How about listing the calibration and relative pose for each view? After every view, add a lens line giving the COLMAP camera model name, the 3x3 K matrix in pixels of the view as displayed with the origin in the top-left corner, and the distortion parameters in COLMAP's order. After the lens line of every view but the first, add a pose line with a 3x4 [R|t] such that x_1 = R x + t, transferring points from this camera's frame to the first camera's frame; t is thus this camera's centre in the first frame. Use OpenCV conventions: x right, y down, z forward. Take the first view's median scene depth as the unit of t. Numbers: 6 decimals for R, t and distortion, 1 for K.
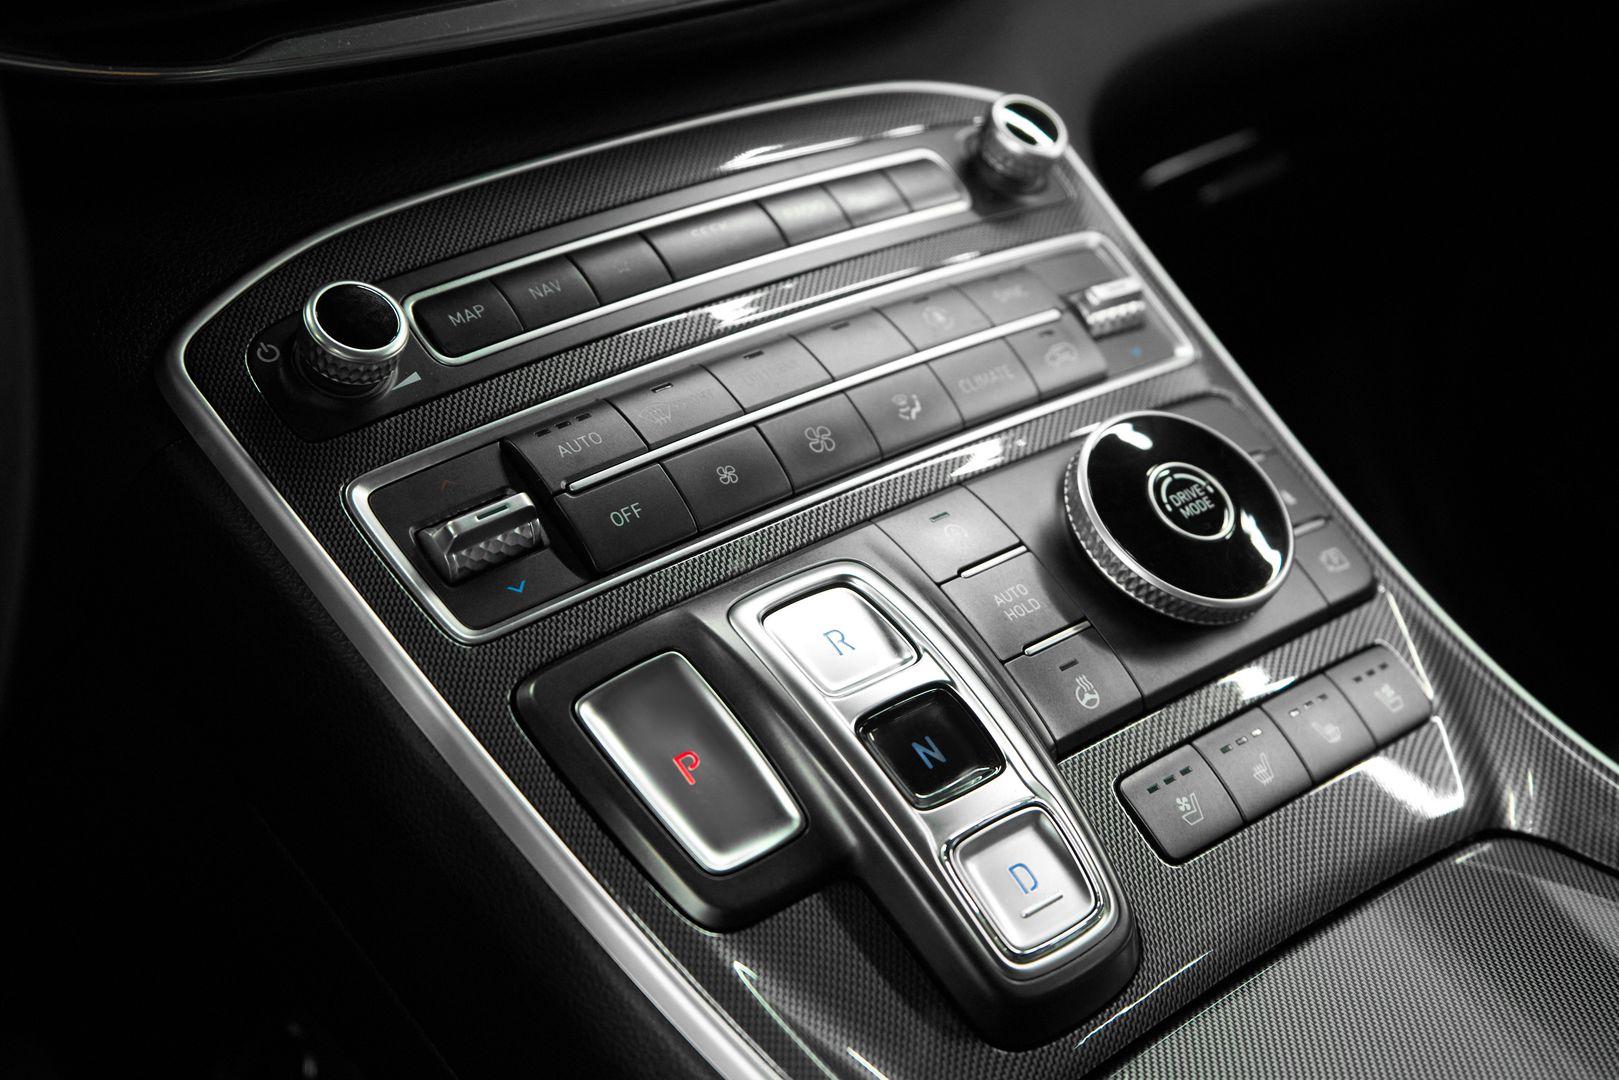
lens RADIAL K [[2405.6, 0, 809.5], [0, 2405.6, 540.0], [0, 0, 1]] dist [0.017324, 0.087139]
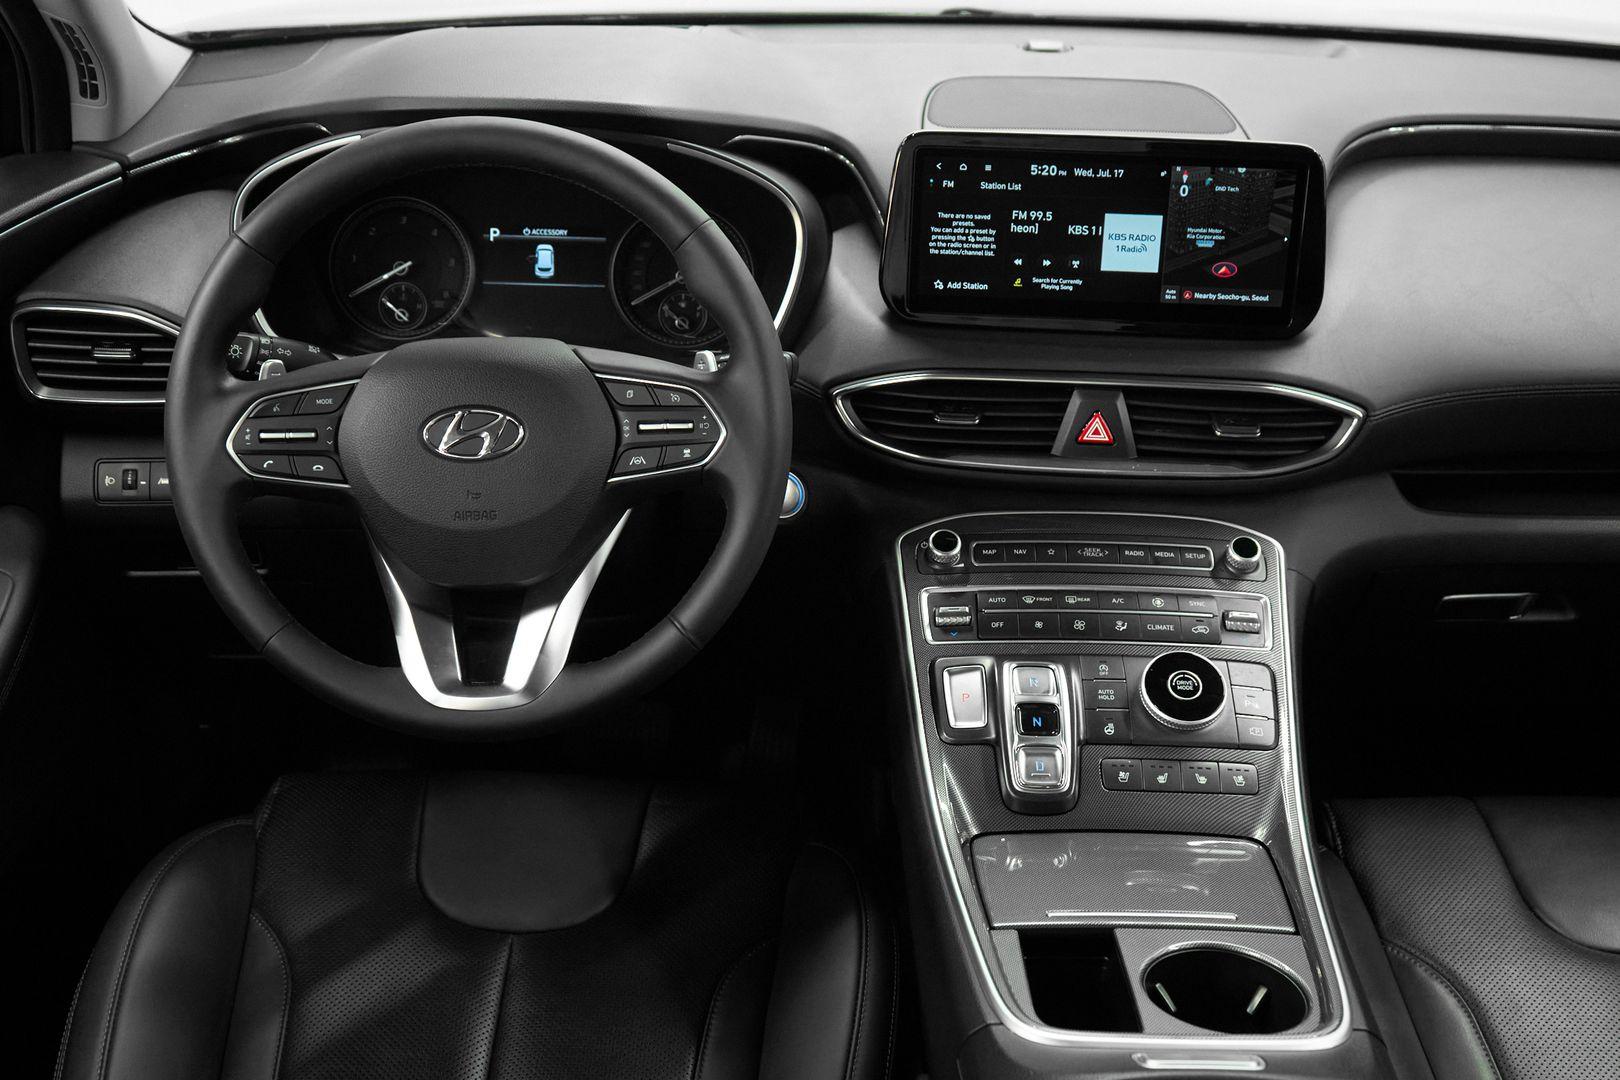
lens RADIAL K [[1946.5, 0, 810.0], [0, 1946.5, 540.0], [0, 0, 1]] dist [0.002815, 0.021006]
pose [[0.745366, 0.270968, -0.609103, 1.188199], [-0.320654, 0.946759, 0.028791, -0.103542], [0.584475, 0.173851, 0.792568, -1.108640]]
